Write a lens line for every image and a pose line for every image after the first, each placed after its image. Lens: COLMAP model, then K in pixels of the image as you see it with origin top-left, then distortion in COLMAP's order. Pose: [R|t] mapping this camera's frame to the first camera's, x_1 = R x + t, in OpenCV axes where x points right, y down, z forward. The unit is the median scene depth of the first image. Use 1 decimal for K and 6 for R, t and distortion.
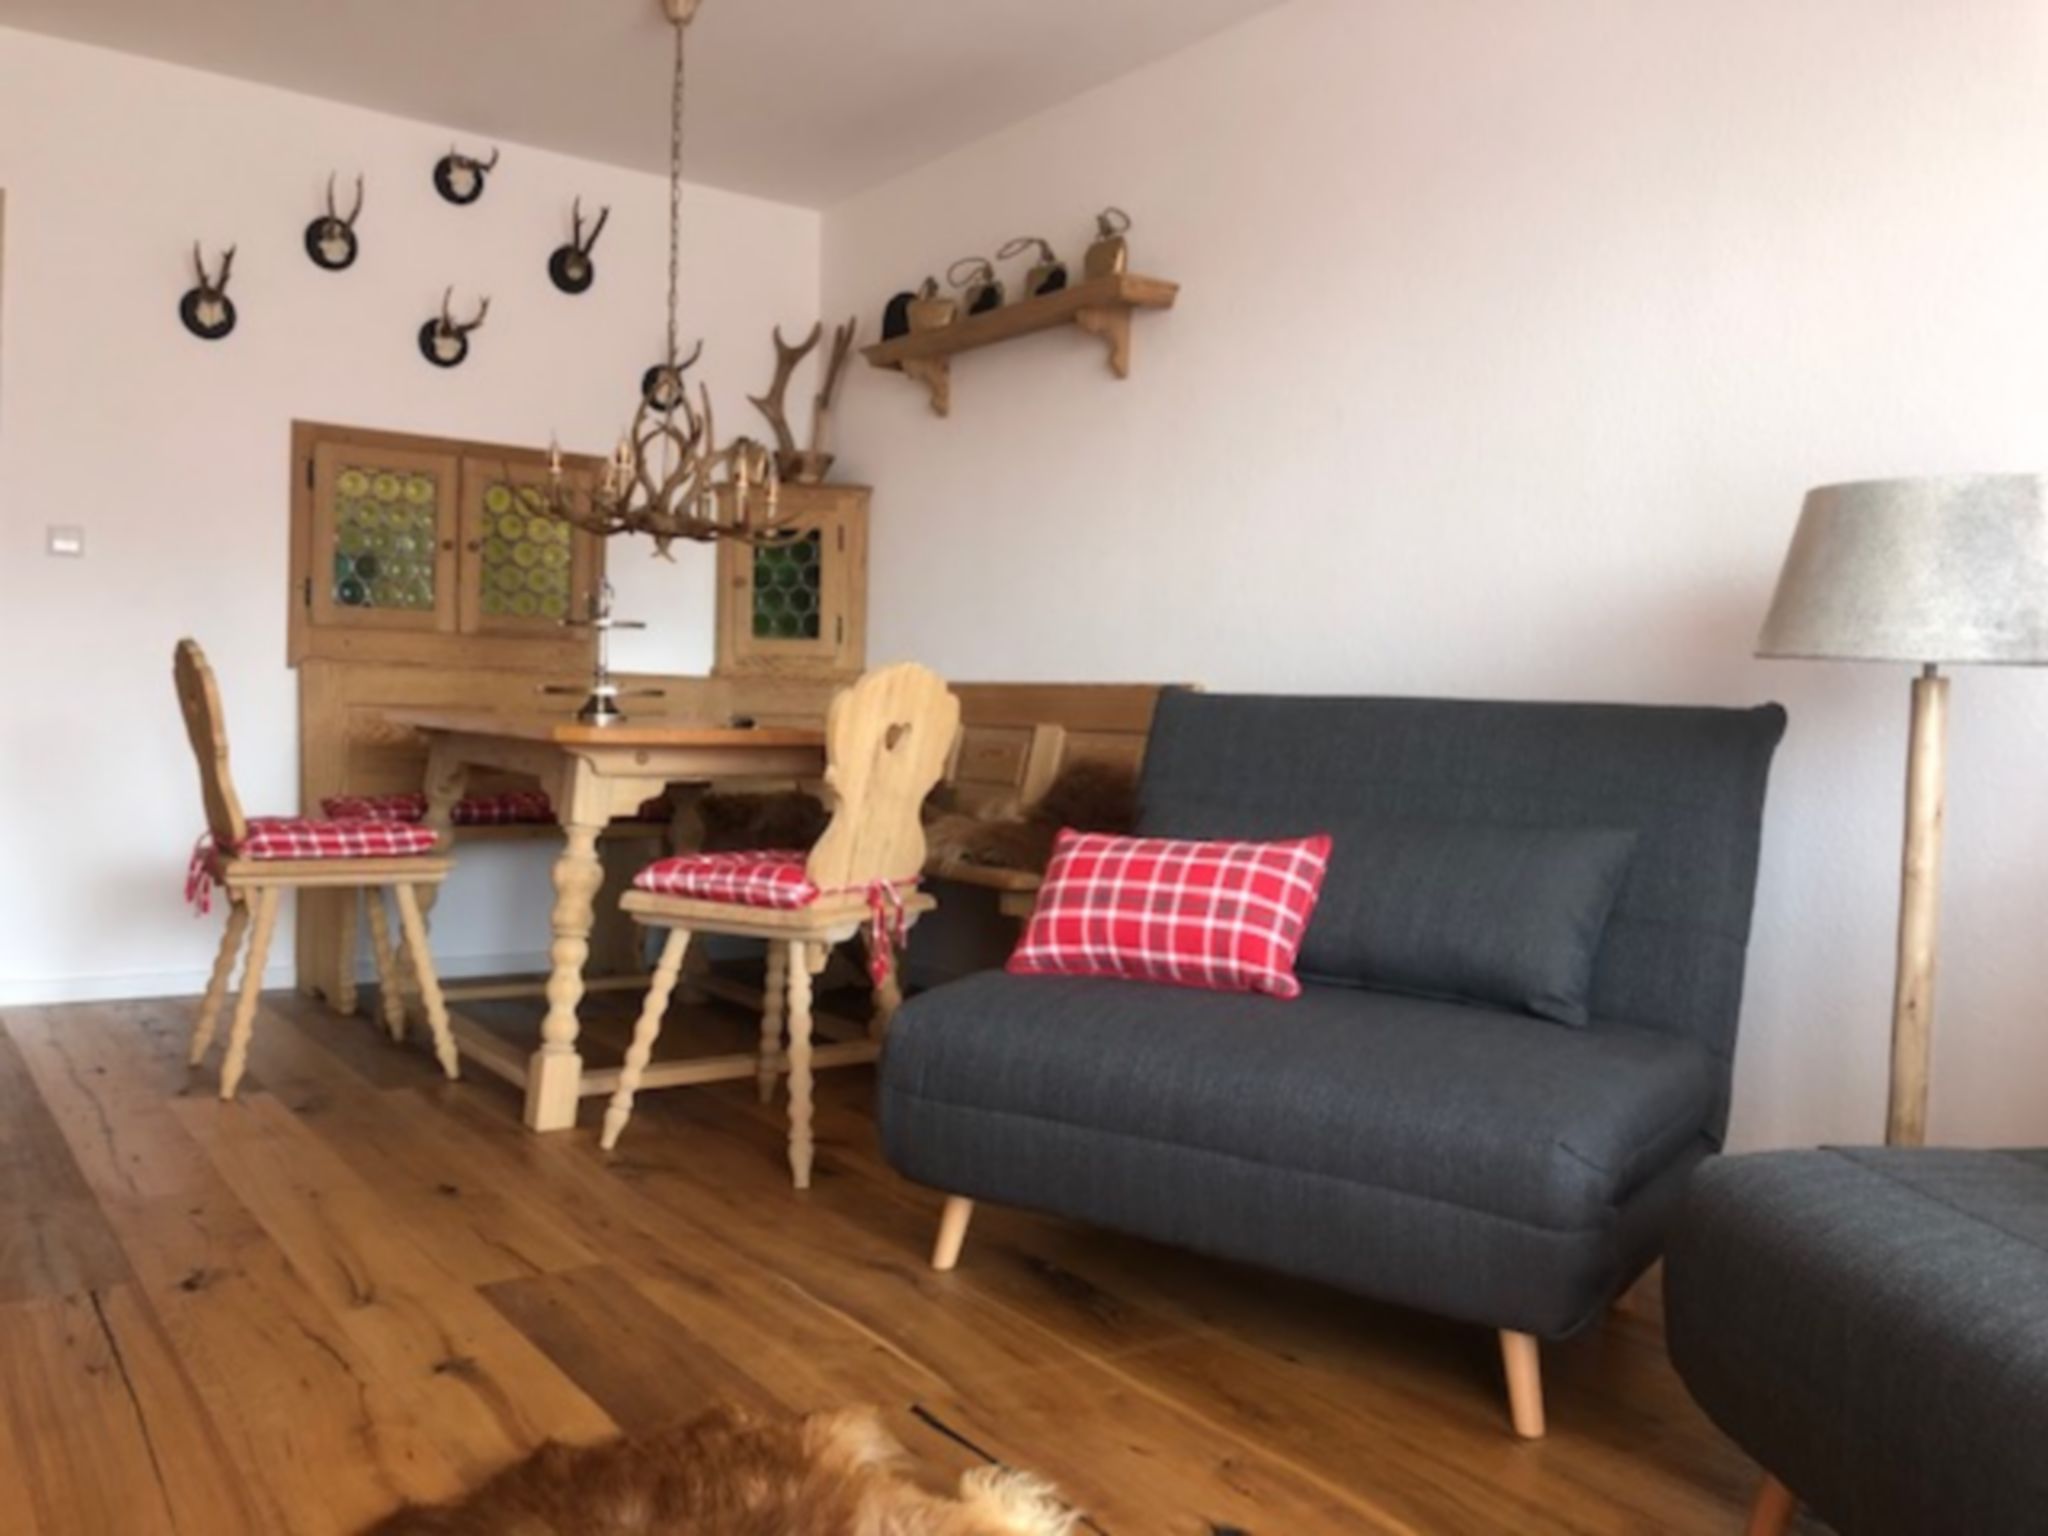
lens RADIAL K [[1663.9, 0, 1075.7], [0, 1663.9, 762.0], [0, 0, 1]] dist [0.107067, -0.119560]
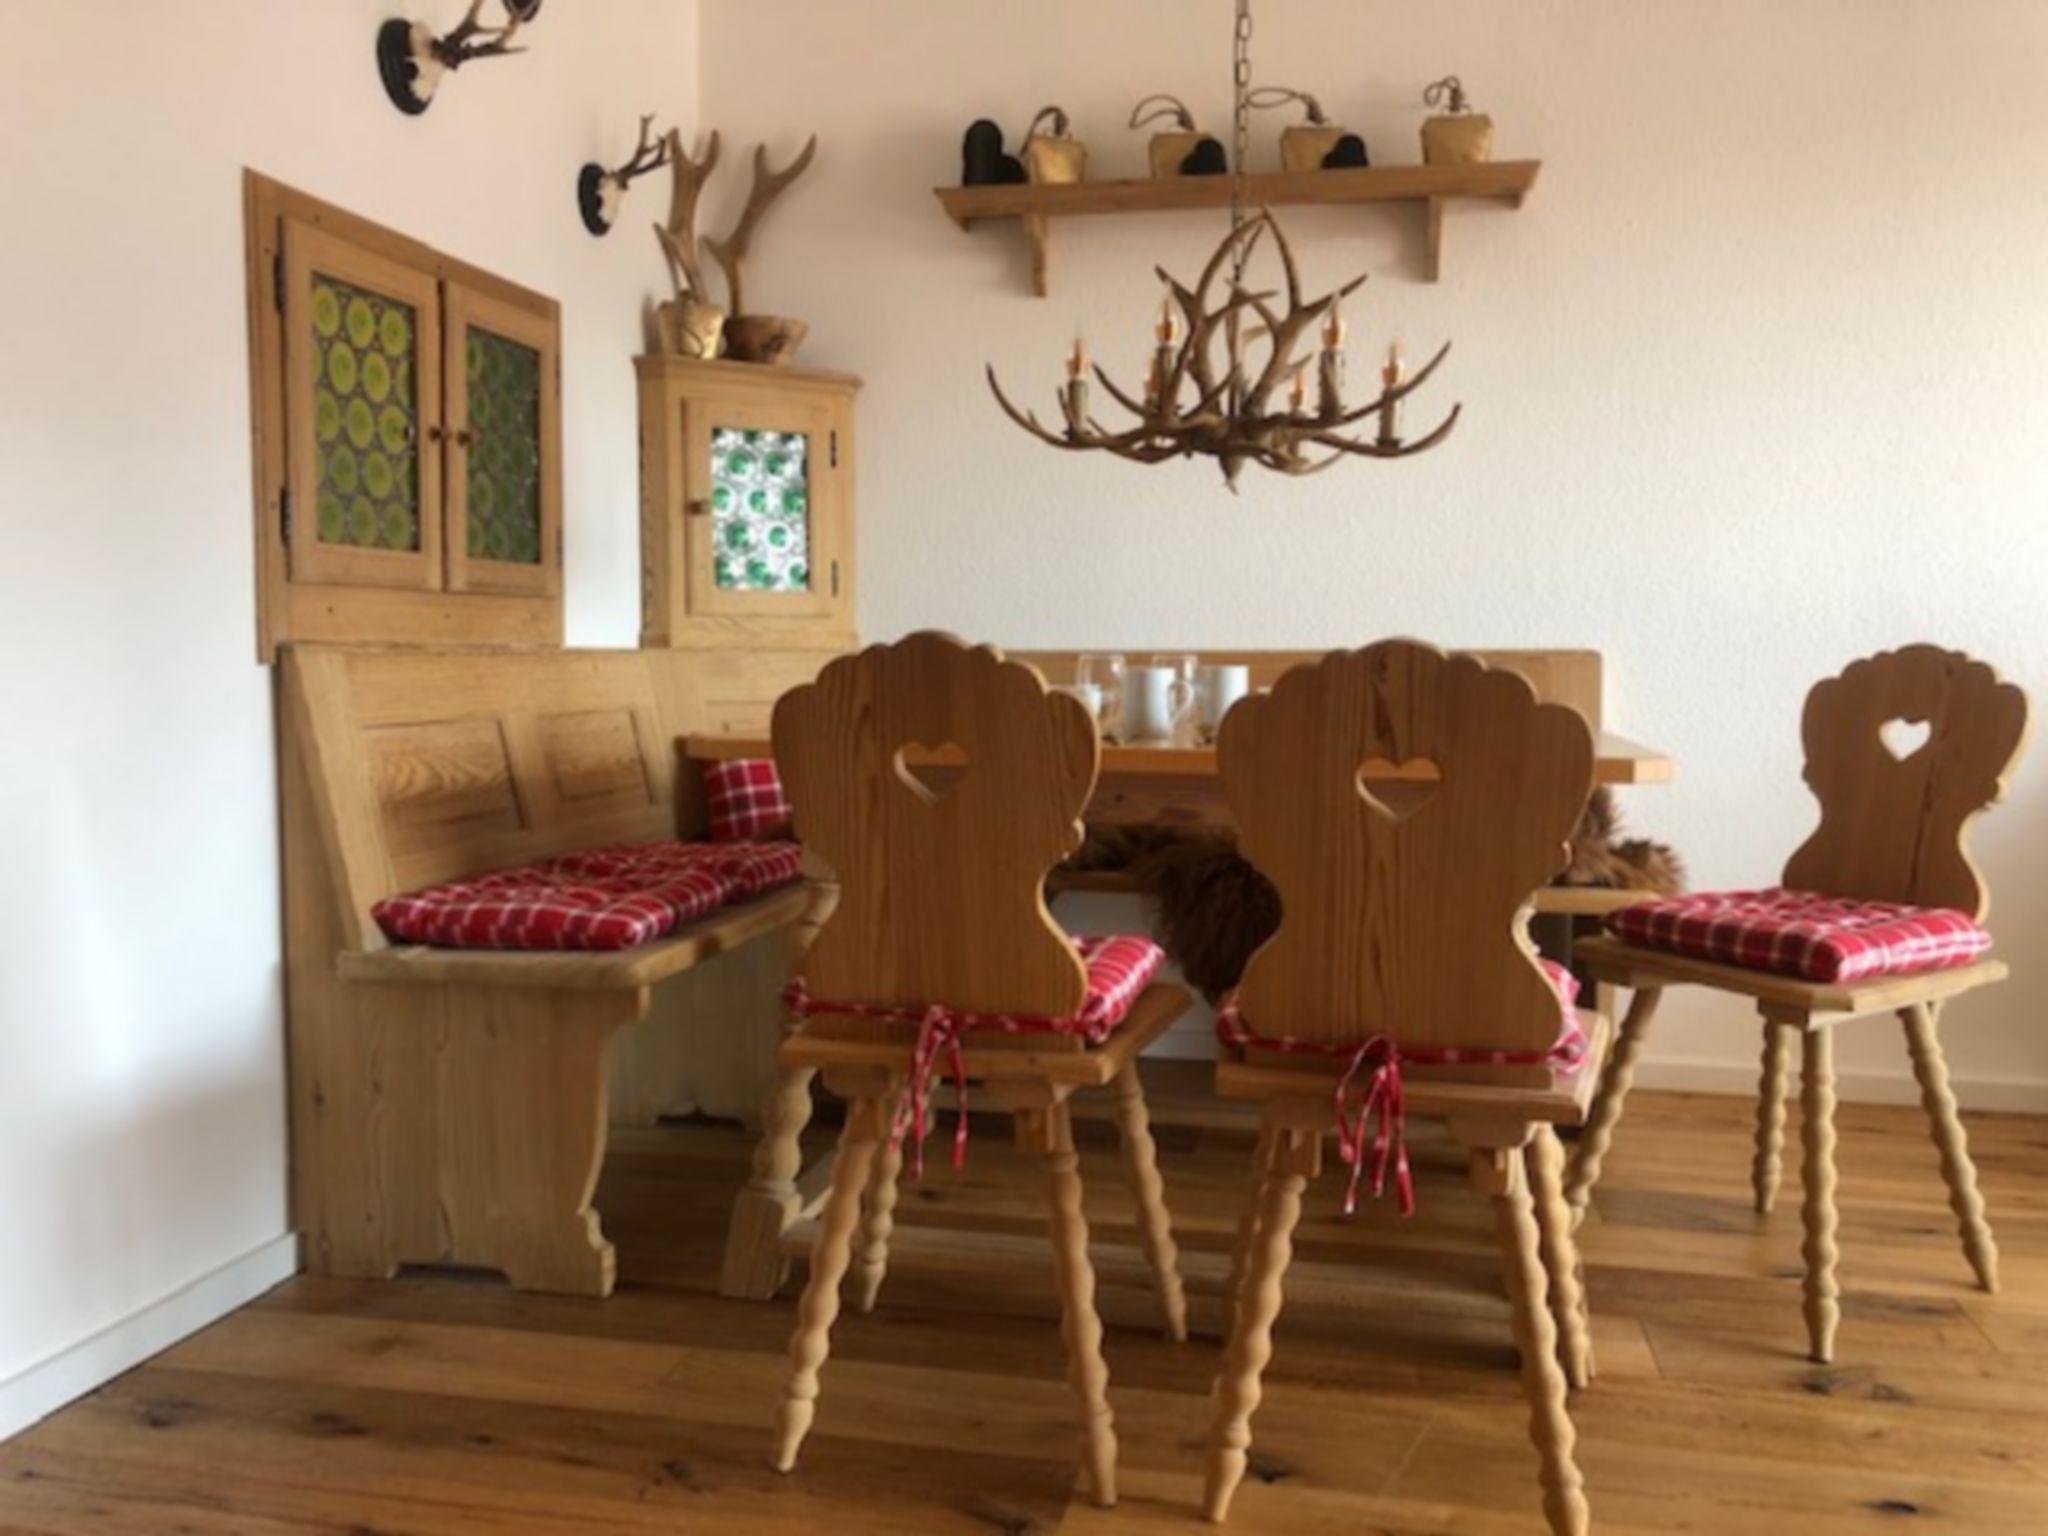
lens RADIAL K [[1663.9, 0, 1075.7], [0, 1663.9, 762.0], [0, 0, 1]] dist [0.107067, -0.119560]
pose [[0.721242, -0.079737, 0.688079, -1.089518], [0.043362, 0.996601, 0.070038, -0.087557], [-0.691325, -0.020678, 0.722248, 0.783983]]
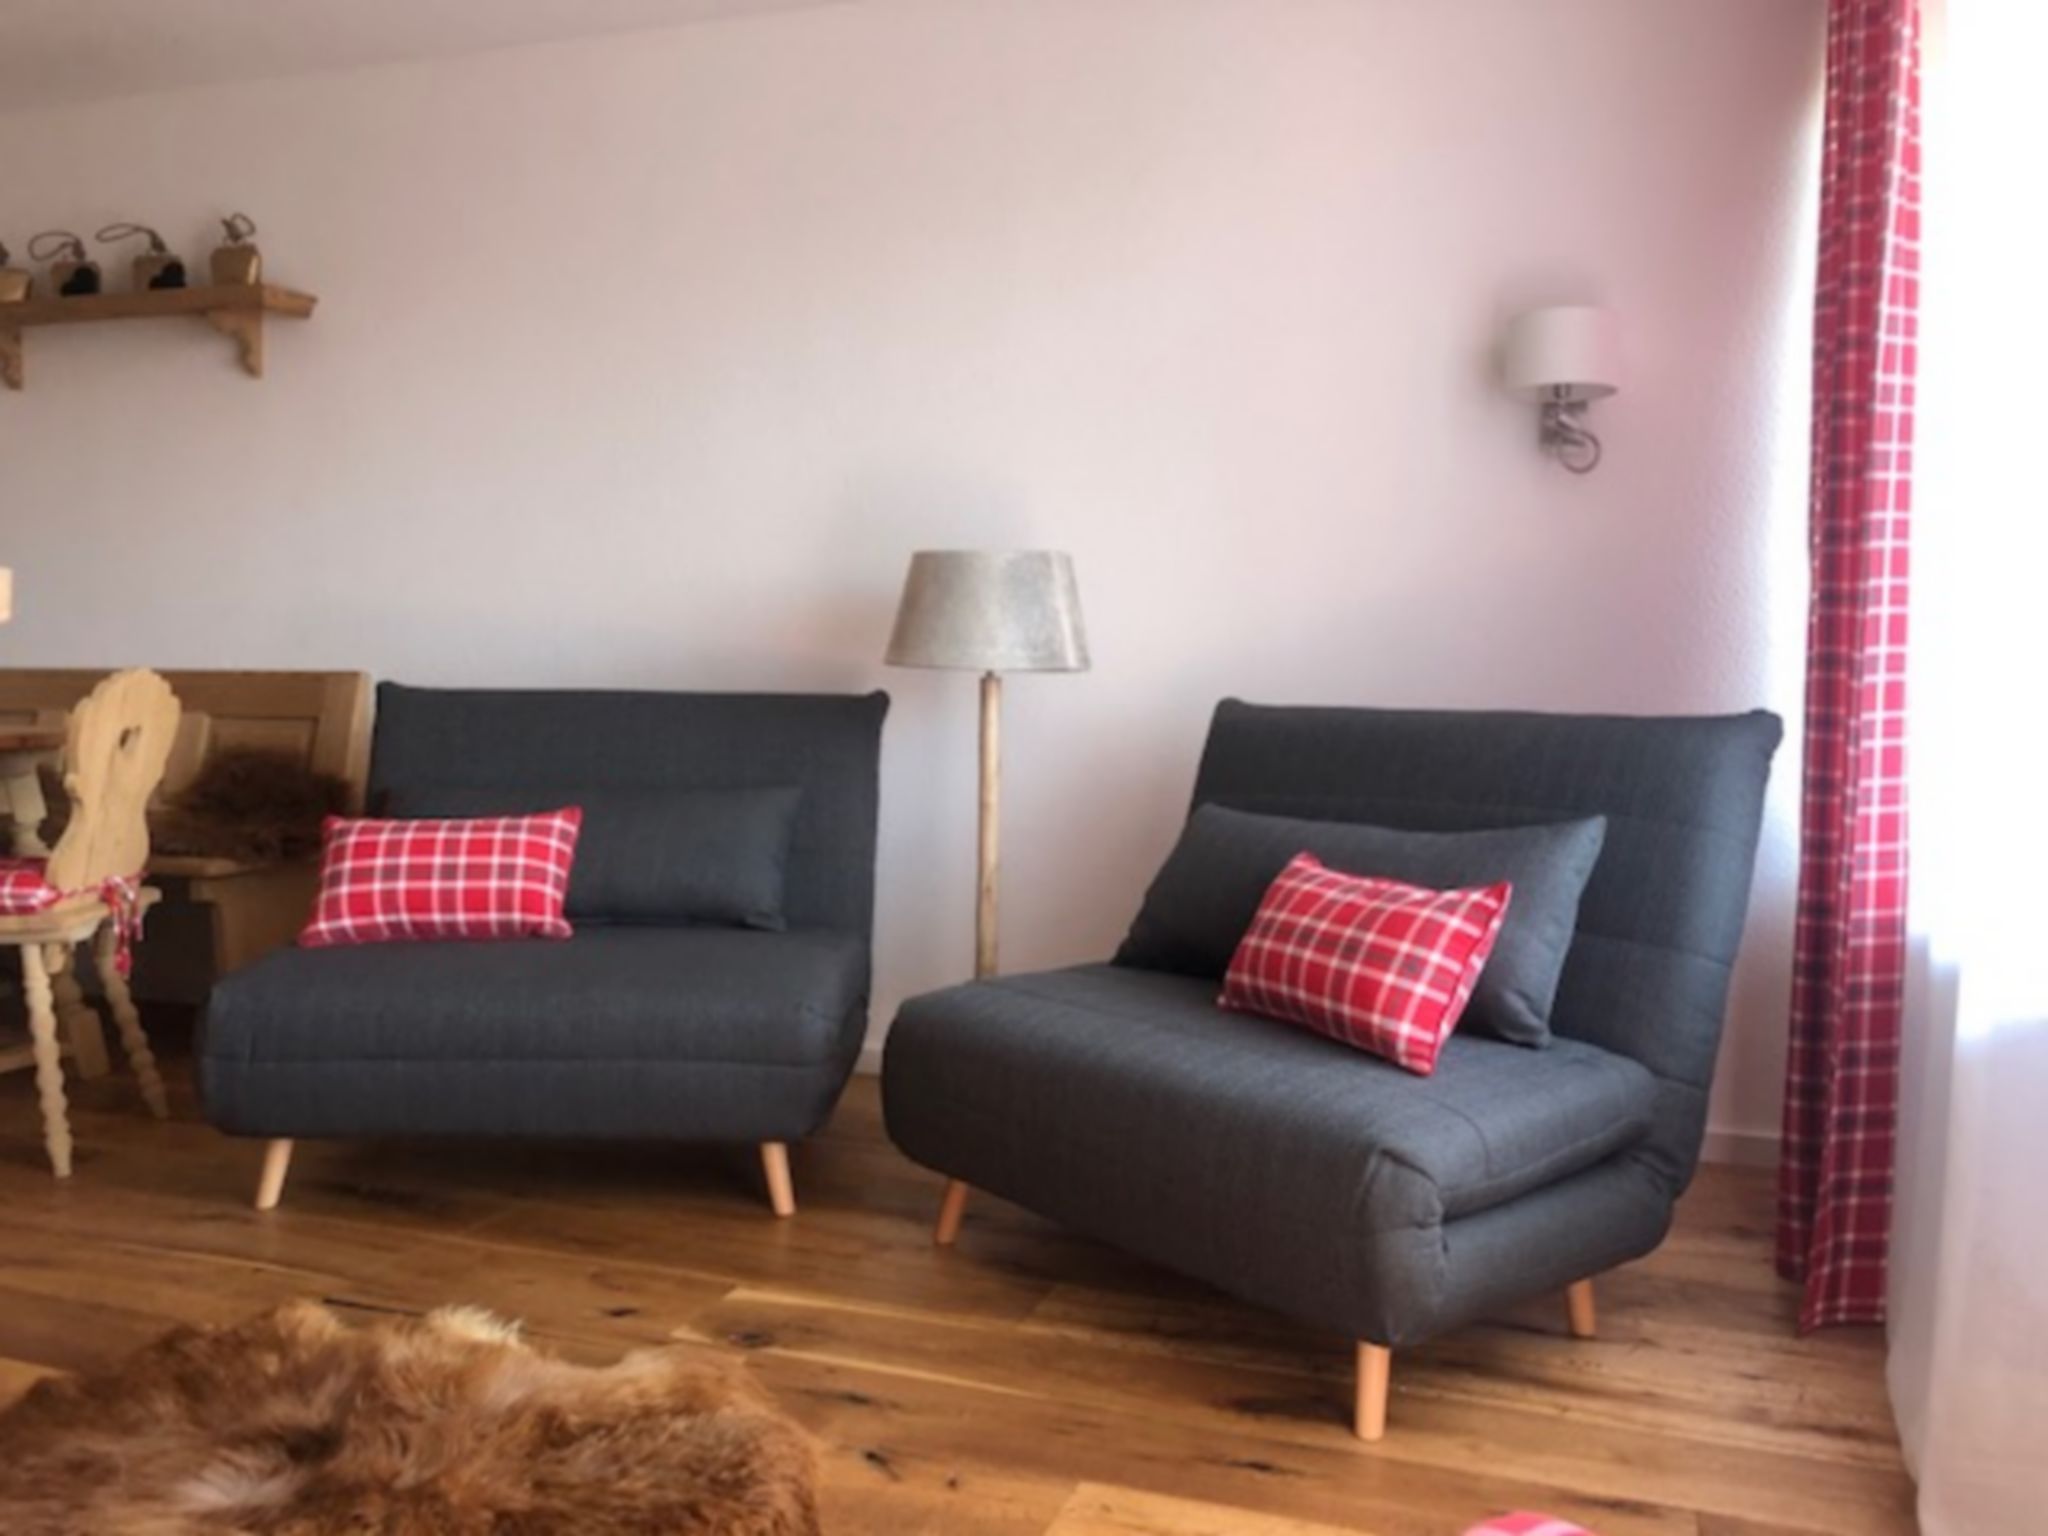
lens RADIAL K [[1663.9, 0, 1075.7], [0, 1663.9, 762.0], [0, 0, 1]] dist [0.107067, -0.119560]
pose [[0.819040, -0.053941, 0.571196, -0.262549], [0.032882, 0.998347, 0.047128, -0.036873], [-0.572794, -0.019818, 0.819460, -0.247902]]
